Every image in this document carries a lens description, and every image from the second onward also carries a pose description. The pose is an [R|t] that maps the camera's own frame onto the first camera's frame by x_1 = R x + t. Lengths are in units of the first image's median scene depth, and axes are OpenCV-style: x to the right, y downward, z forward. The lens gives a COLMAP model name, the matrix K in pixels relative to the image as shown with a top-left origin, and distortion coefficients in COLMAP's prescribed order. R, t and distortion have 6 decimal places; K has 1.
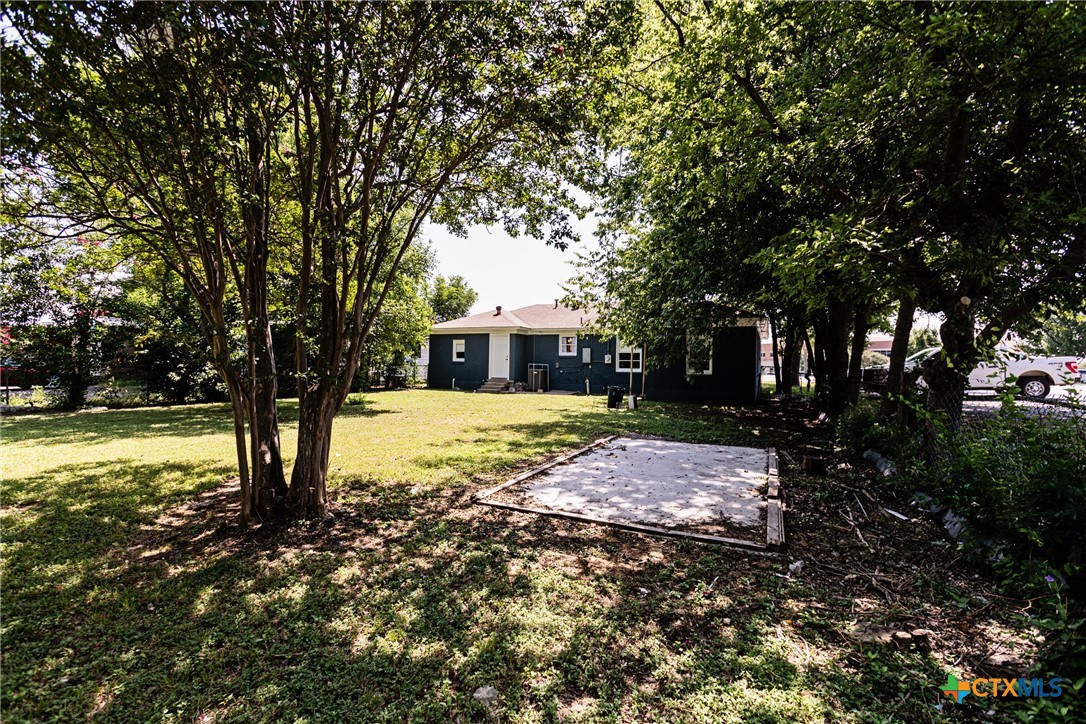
lens RADIAL K [[492.0, 0, 543.0], [0, 492.0, 362.0], [0, 0, 1]] dist [-0.001162, 0.000289]
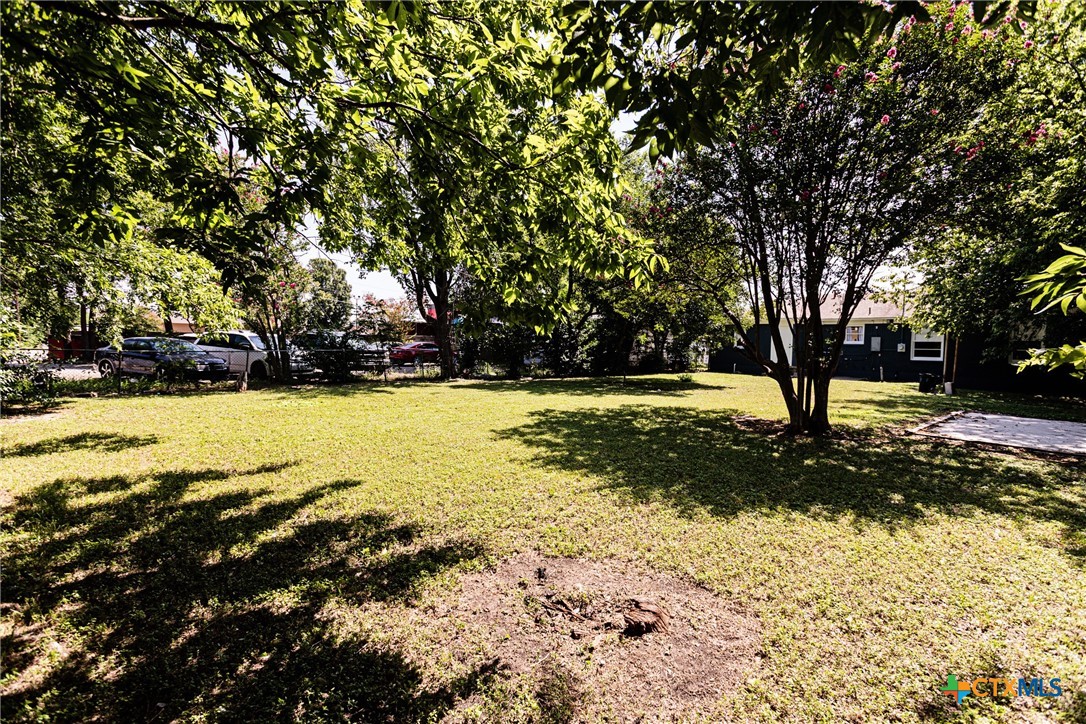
lens RADIAL K [[492.0, 0, 543.0], [0, 492.0, 362.0], [0, 0, 1]] dist [-0.001162, 0.000289]
pose [[0.922780, 0.018952, -0.384861, -0.176573], [-0.007371, 0.999475, 0.031546, -0.003163], [0.385257, -0.026273, 0.922435, -0.272586]]
